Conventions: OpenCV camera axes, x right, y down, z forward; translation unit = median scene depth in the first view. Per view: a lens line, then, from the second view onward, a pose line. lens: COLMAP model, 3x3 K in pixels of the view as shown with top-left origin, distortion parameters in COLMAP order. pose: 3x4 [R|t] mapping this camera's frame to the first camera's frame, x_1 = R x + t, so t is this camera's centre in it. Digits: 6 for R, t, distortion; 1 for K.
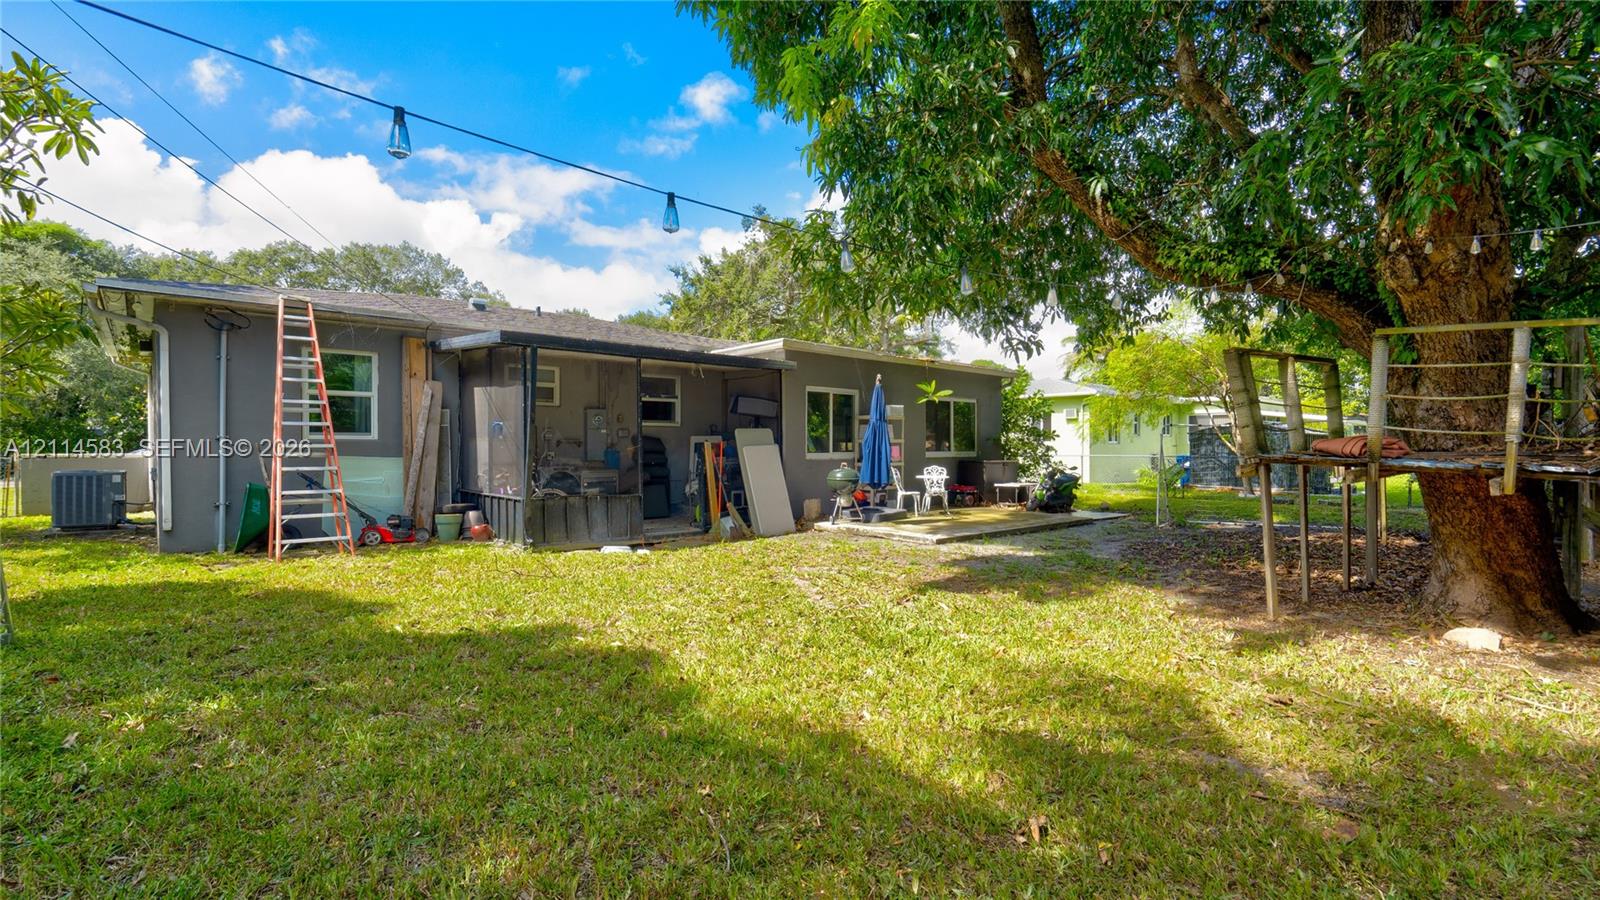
lens RADIAL K [[761.2, 0, 800.0], [0, 761.2, 450.0], [0, 0, 1]] dist [-0.000740, -0.000003]
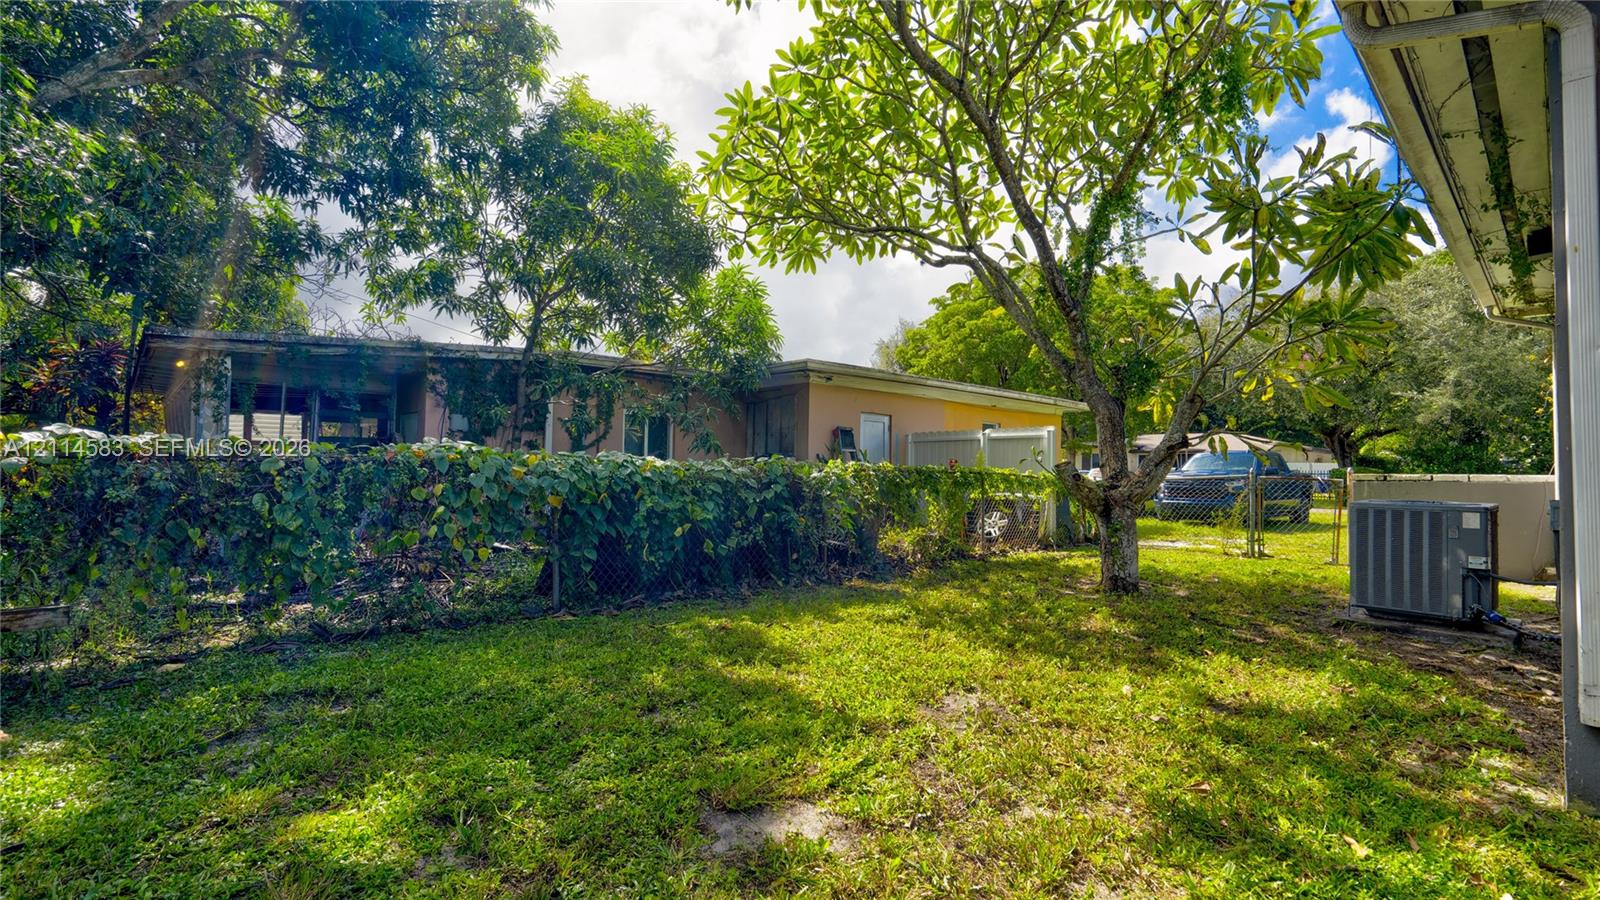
lens RADIAL K [[761.2, 0, 800.0], [0, 761.2, 450.0], [0, 0, 1]] dist [-0.000740, -0.000003]
pose [[0.081031, -0.023879, -0.996425, -0.474485], [-0.011082, 0.999630, -0.024857, 0.010991], [0.996650, 0.013057, 0.080737, 0.561238]]
